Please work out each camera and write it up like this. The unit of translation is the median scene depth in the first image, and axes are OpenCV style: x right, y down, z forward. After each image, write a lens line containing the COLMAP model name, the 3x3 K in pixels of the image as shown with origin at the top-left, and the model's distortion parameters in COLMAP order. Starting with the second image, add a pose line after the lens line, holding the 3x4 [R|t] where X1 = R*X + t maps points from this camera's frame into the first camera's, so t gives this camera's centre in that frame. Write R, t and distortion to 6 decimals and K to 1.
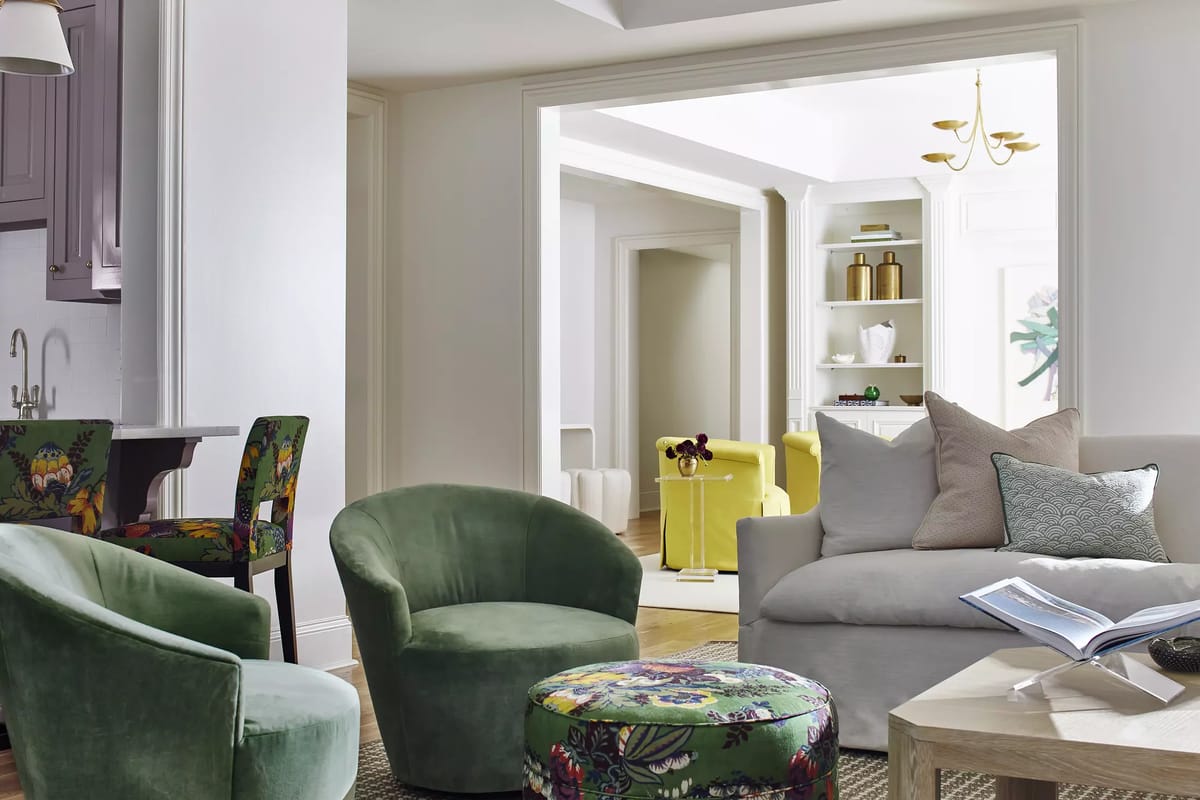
lens RADIAL K [[1552.6, 0, 600.0], [0, 1552.6, 400.0], [0, 0, 1]] dist [-0.002701, -0.001270]
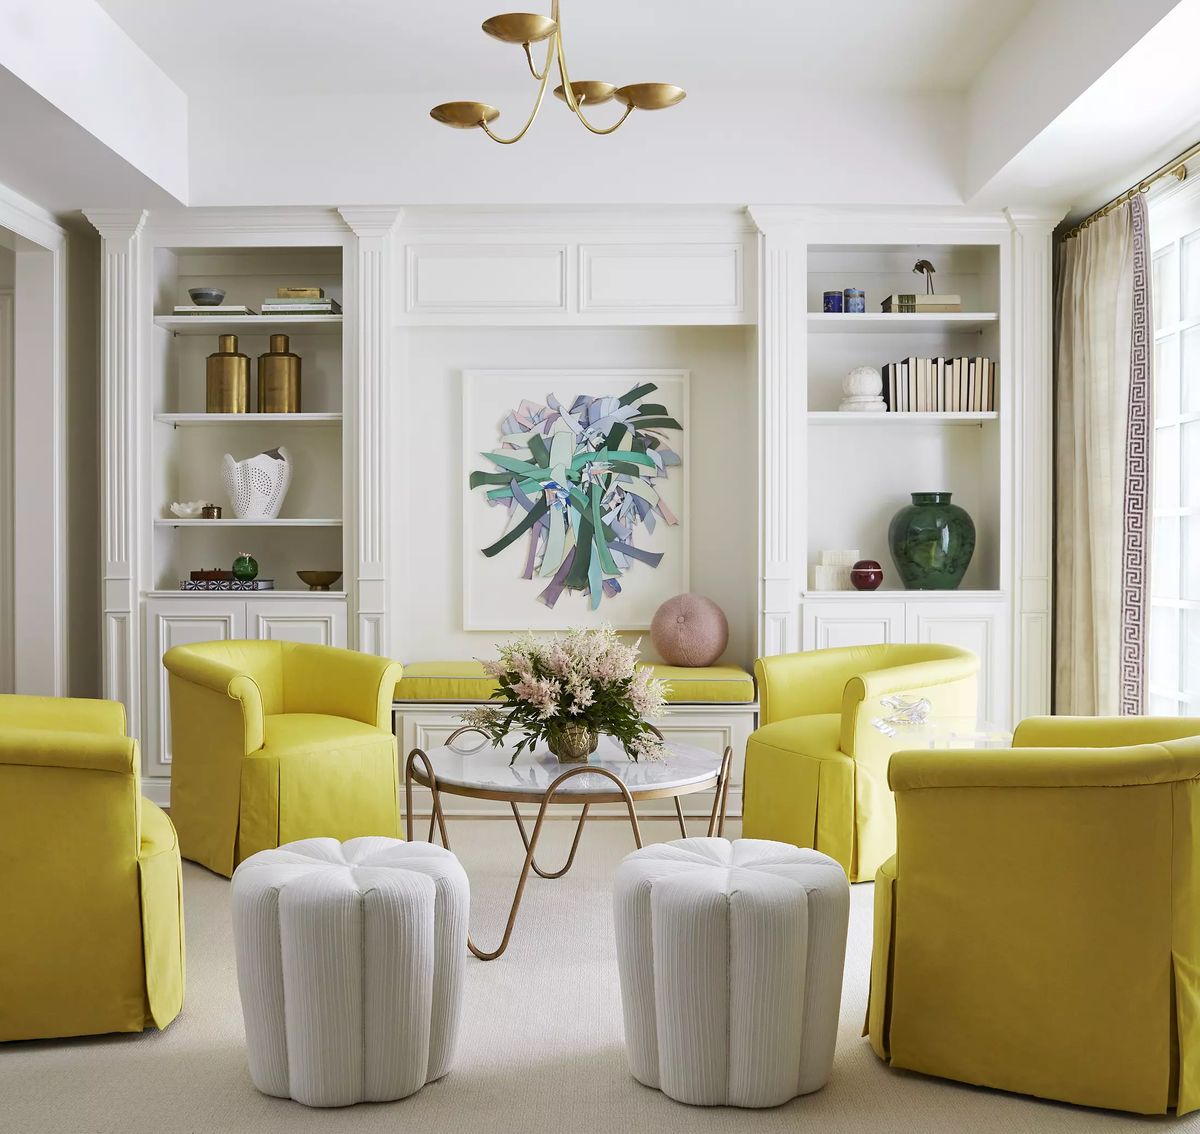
lens RADIAL K [[1395.5, 0, 600.0], [0, 1395.5, 567.0], [0, 0, 1]] dist [-0.176711, 0.390513]
pose [[0.861446, -0.005047, 0.507824, 0.020898], [-0.000040, 0.999950, 0.010007, -0.010347], [-0.507849, -0.008641, 0.861403, 0.474927]]
